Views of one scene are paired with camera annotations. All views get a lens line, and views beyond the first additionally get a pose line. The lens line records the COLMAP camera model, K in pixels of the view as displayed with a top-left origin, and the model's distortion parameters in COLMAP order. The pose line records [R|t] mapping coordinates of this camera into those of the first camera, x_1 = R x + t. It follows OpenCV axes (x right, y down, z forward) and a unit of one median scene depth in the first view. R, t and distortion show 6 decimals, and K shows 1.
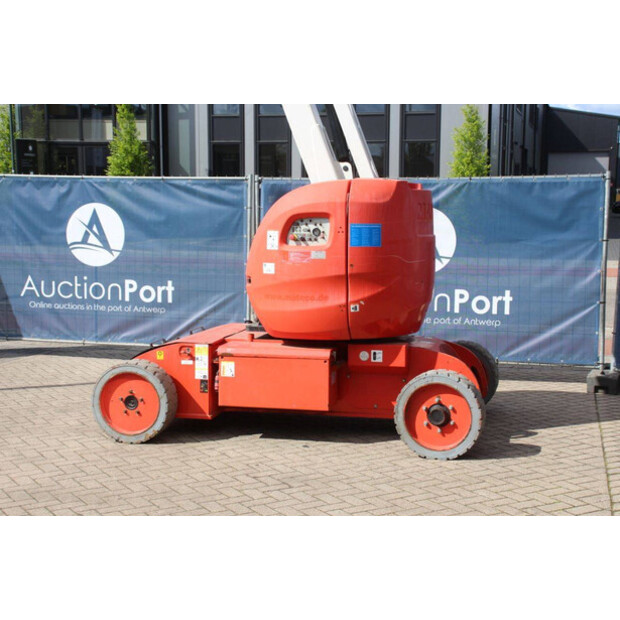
lens RADIAL K [[987.8, 0, 312.1], [0, 987.8, 321.9], [0, 0, 1]] dist [0.133319, 0.000000]
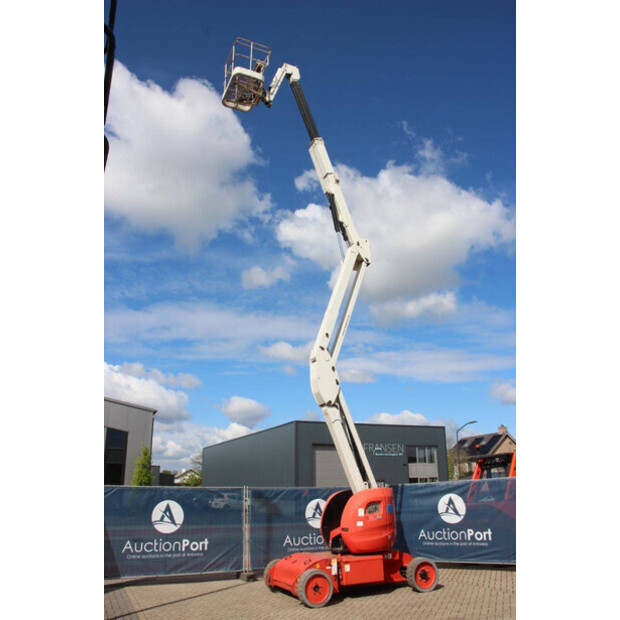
lens RADIAL K [[513.1, 0, 309.9], [0, 513.1, 314.2], [0, 0, 1]] dist [-0.154876, 0.129833]
pose [[0.782461, 0.190057, 0.592986, -0.990514], [0.097022, 0.903443, -0.417584, -0.015532], [-0.615094, 0.384276, 0.688470, -0.020399]]
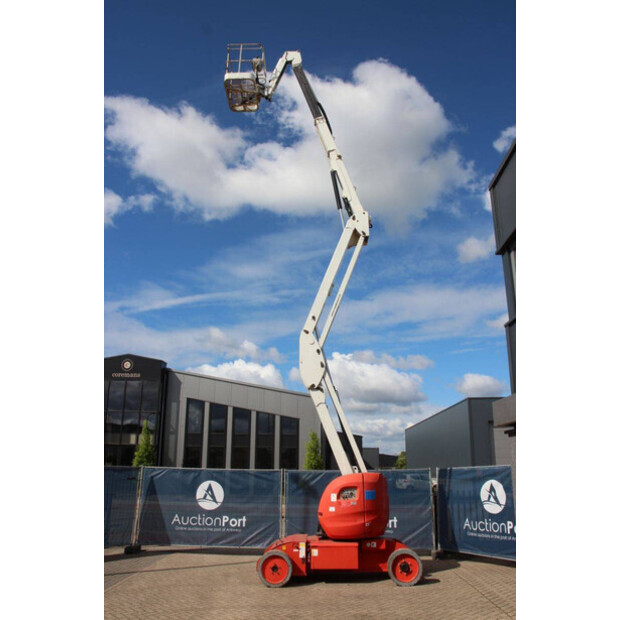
lens RADIAL K [[513.1, 0, 308.1], [0, 513.1, 315.6], [0, 0, 1]] dist [-0.154876, 0.129833]
pose [[0.977751, 0.060611, 0.200822, -0.377949], [0.027698, 0.911661, -0.410010, 0.018651], [-0.207932, 0.406450, 0.889698, -0.309102]]
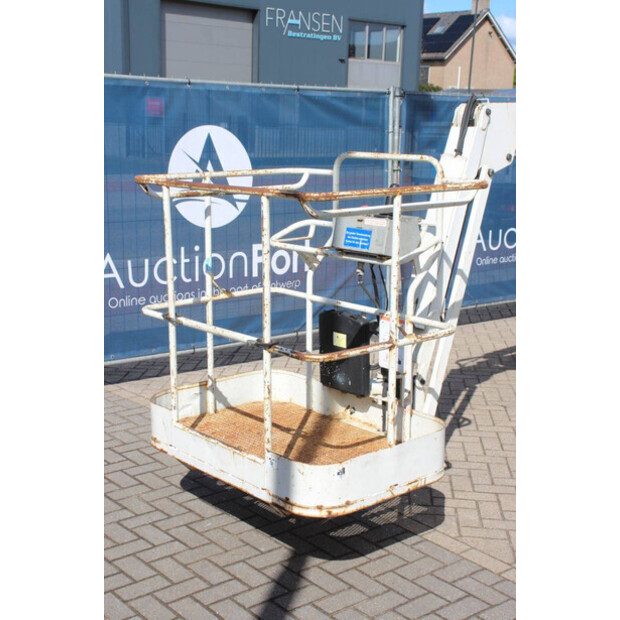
lens RADIAL K [[987.8, 0, 311.4], [0, 987.8, 299.4], [0, 0, 1]] dist [0.133319, 0.000000]
pose [[0.580246, -0.141291, 0.802092, -1.029161], [0.080155, 0.989963, 0.116400, -0.118213], [-0.810487, -0.003249, 0.585747, 0.879527]]
